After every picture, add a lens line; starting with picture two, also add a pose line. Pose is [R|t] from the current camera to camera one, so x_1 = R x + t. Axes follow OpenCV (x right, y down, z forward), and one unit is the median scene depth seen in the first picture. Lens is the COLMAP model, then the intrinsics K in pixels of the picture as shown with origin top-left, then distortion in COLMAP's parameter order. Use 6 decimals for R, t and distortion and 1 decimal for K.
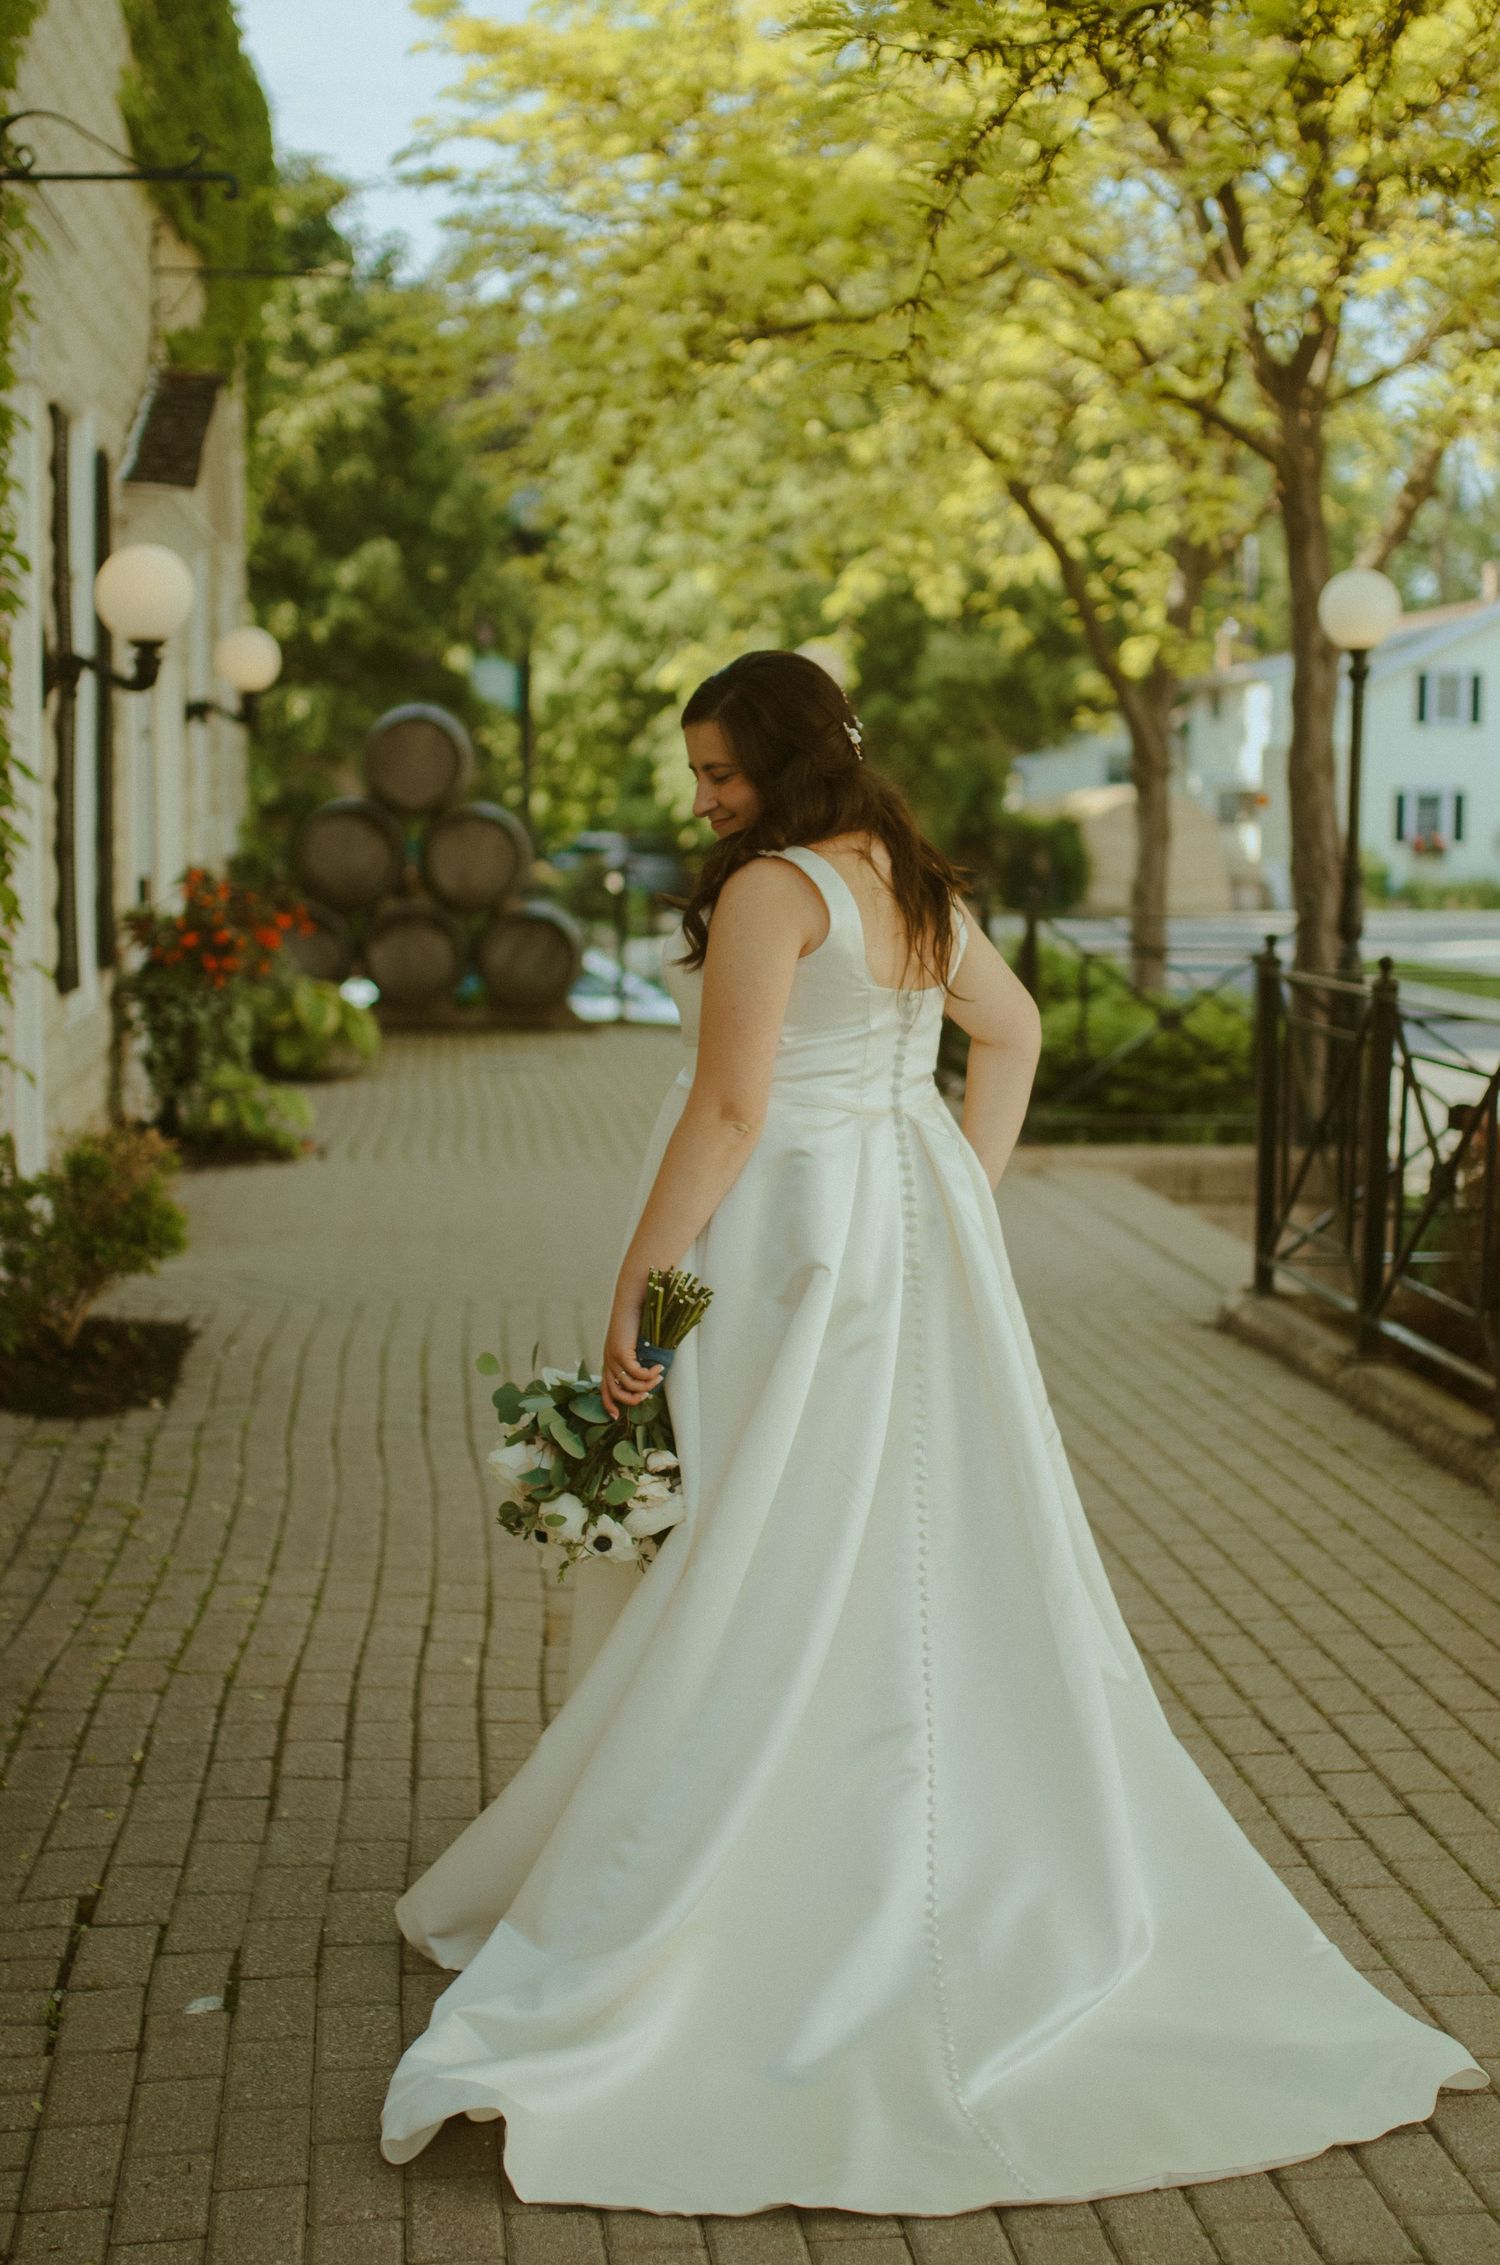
lens RADIAL K [[3266.4, 0, 751.7], [0, 3266.4, 1090.0], [0, 0, 1]] dist [-0.074683, 0.117961]
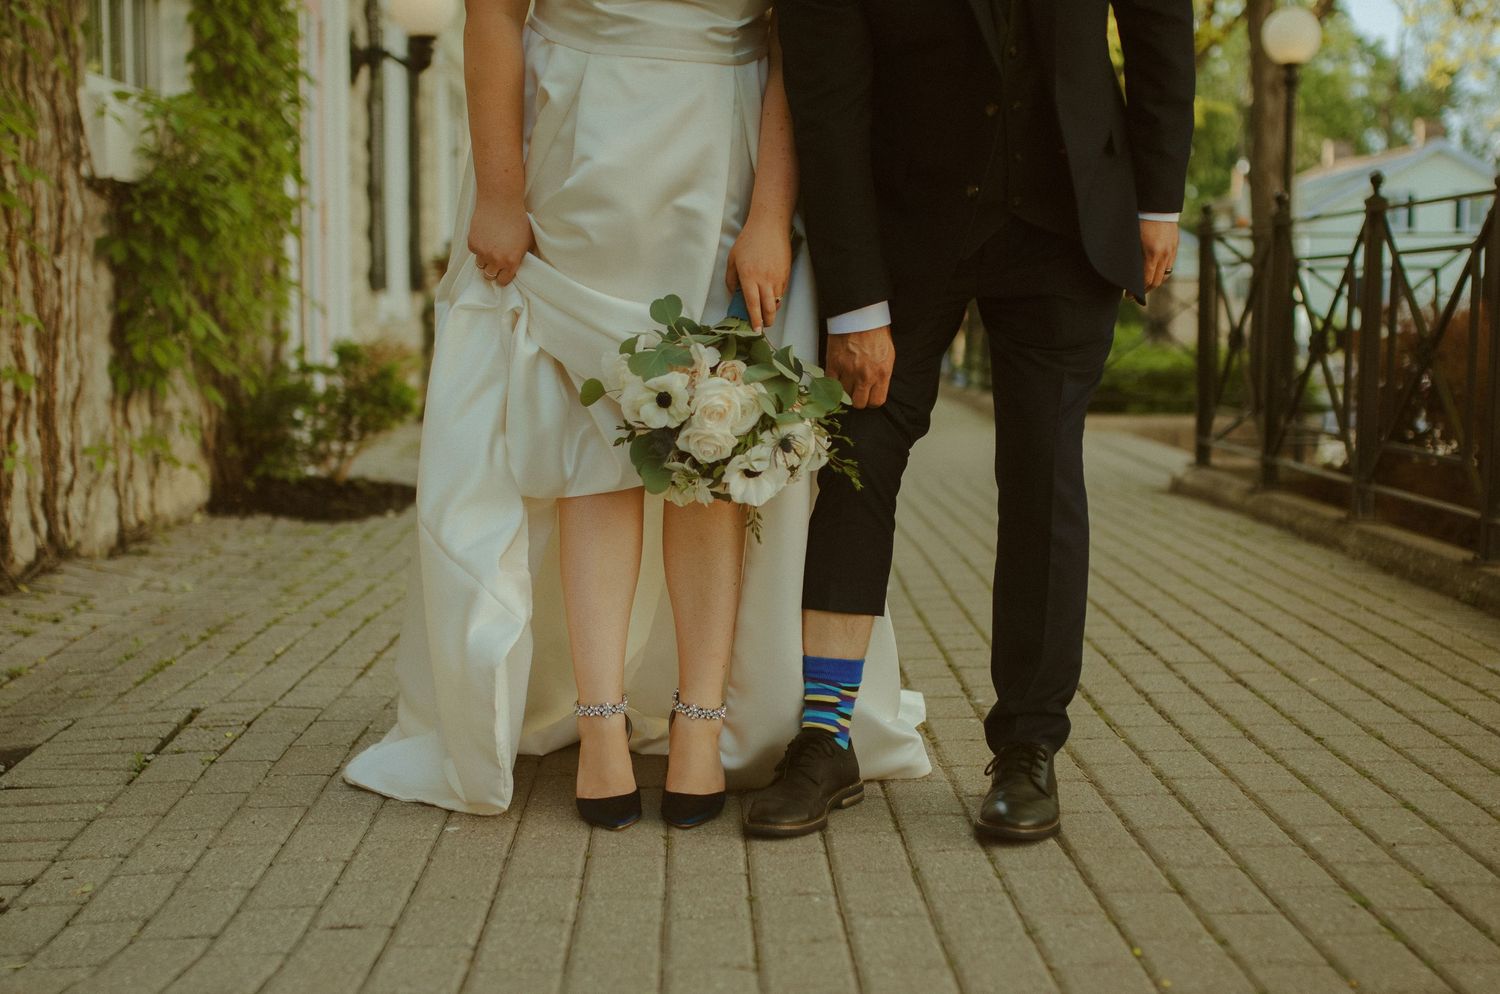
lens RADIAL K [[2163.2, 0, 773.4], [0, 2163.2, 514.2], [0, 0, 1]] dist [-0.074683, 0.117961]
pose [[0.997420, -0.001139, -0.071778, 0.051204], [0.001634, 0.999975, 0.006842, 0.095237], [0.071768, -0.006942, 0.997397, 0.087996]]
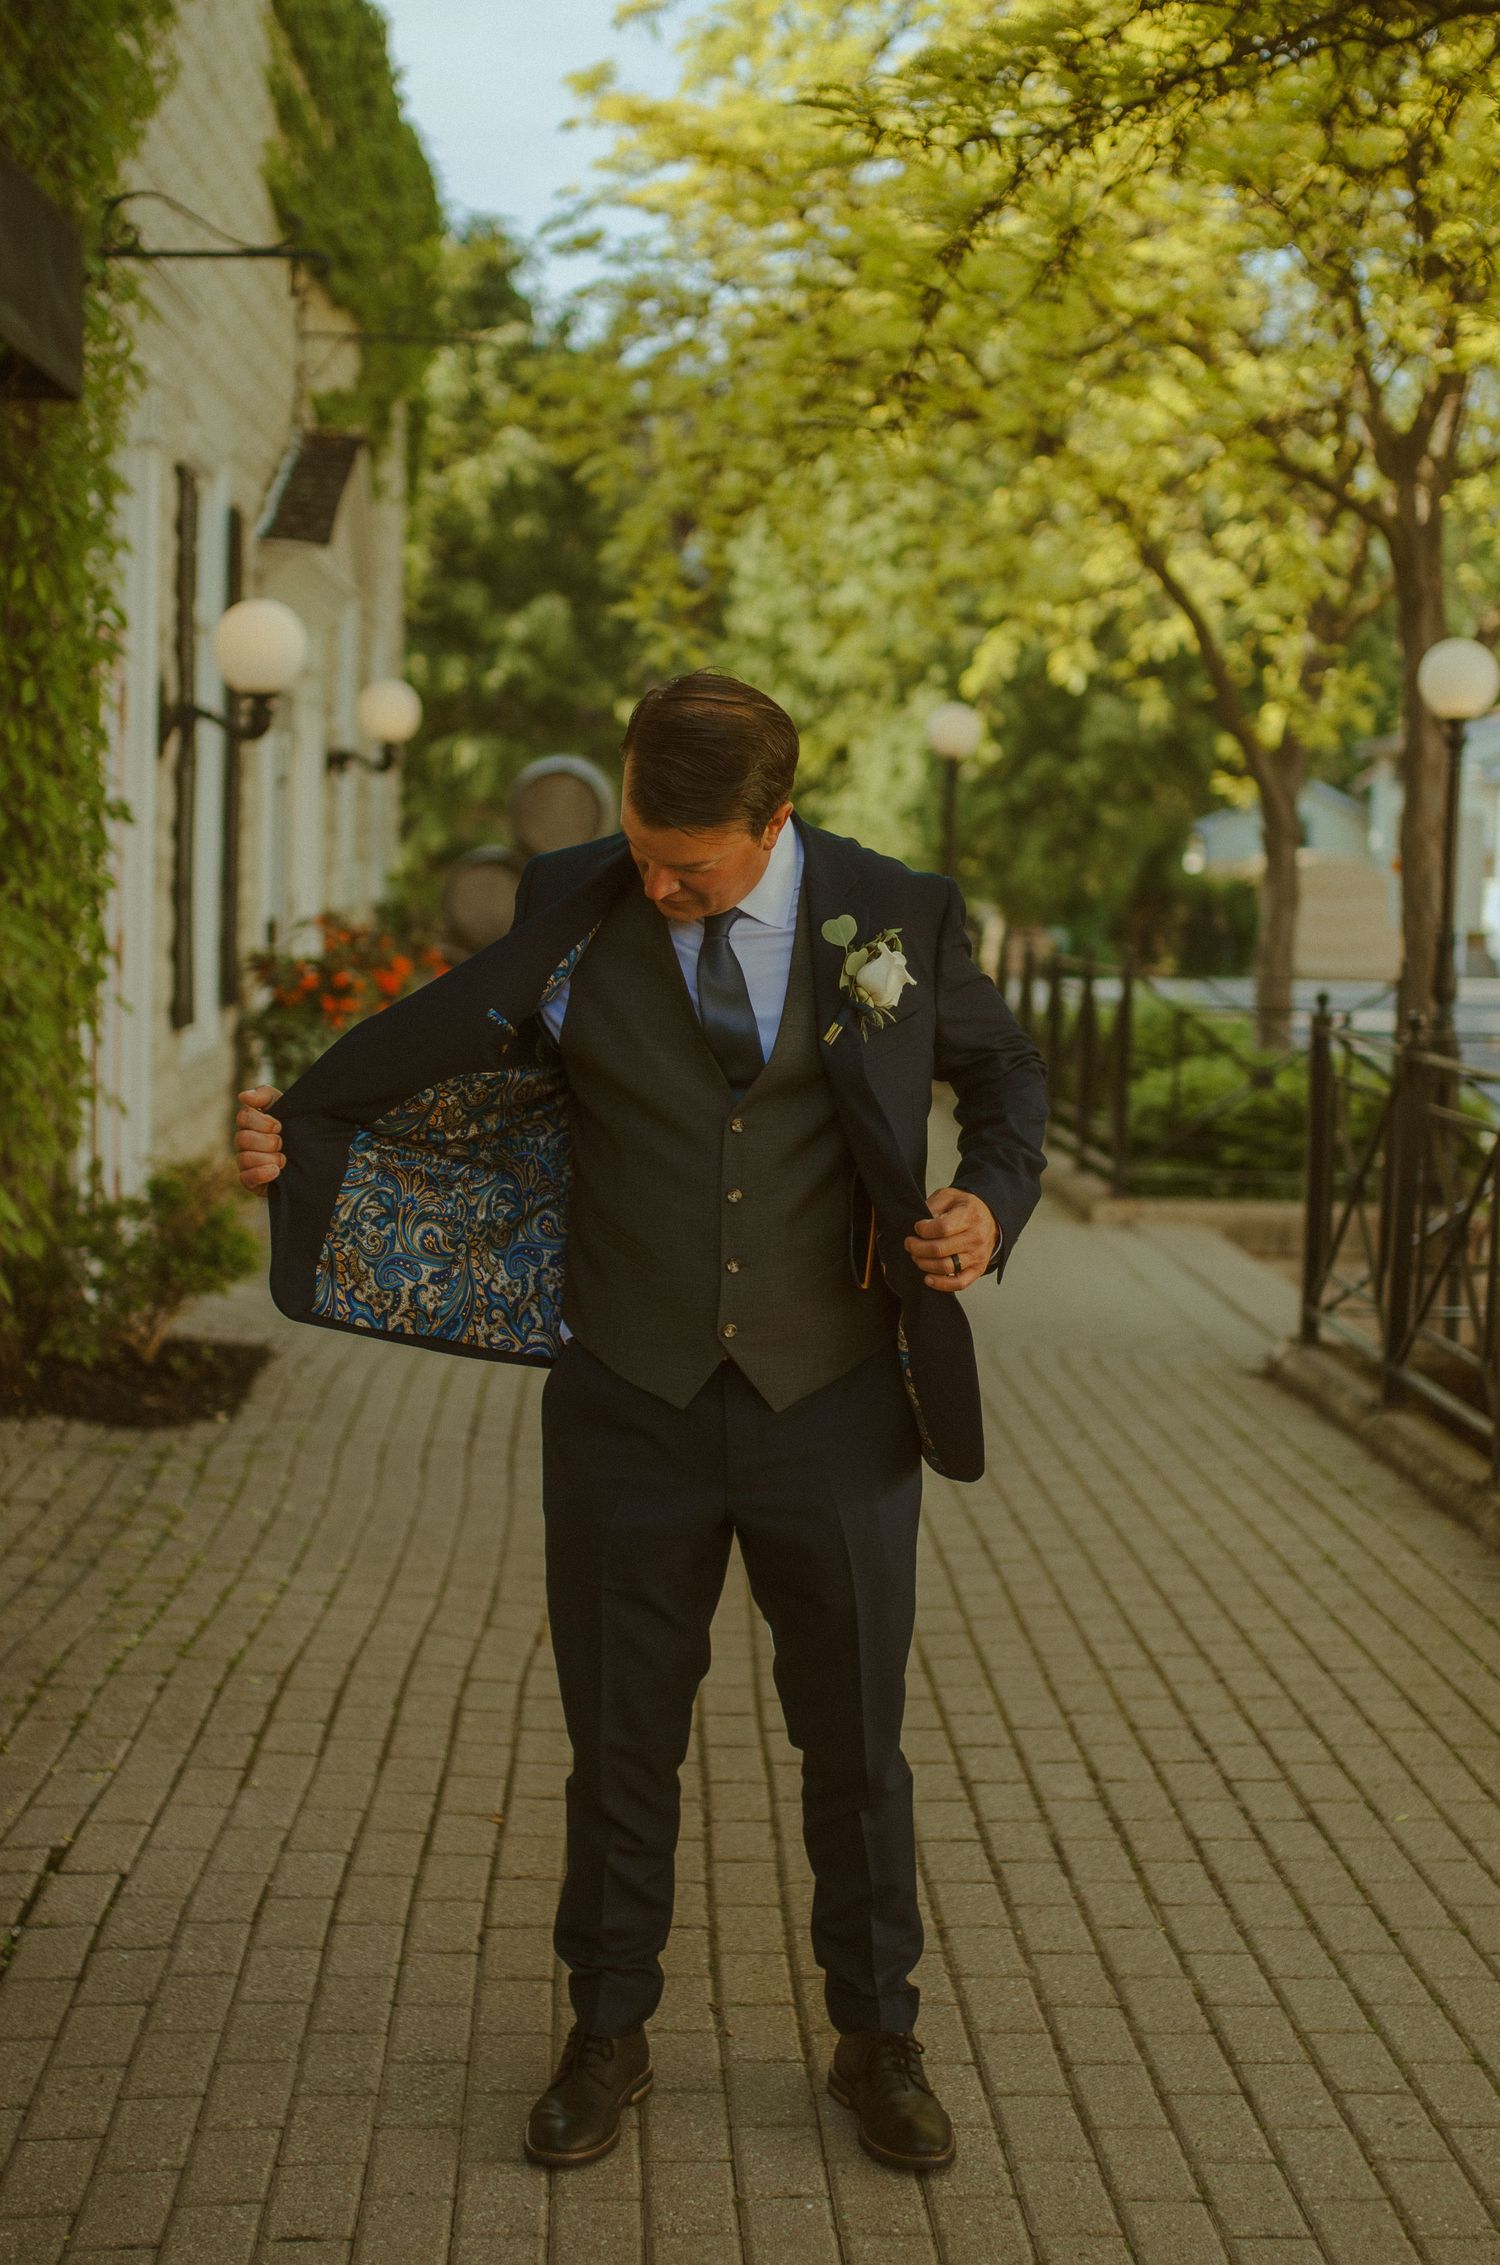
lens RADIAL K [[3266.4, 0, 751.7], [0, 3266.4, 1090.0], [0, 0, 1]] dist [-0.074683, 0.117961]
pose [[0.998132, 0.021182, -0.057303, 0.048583], [-0.022157, 0.999619, -0.016430, 0.004320], [0.056933, 0.017669, 0.998222, -0.044782]]
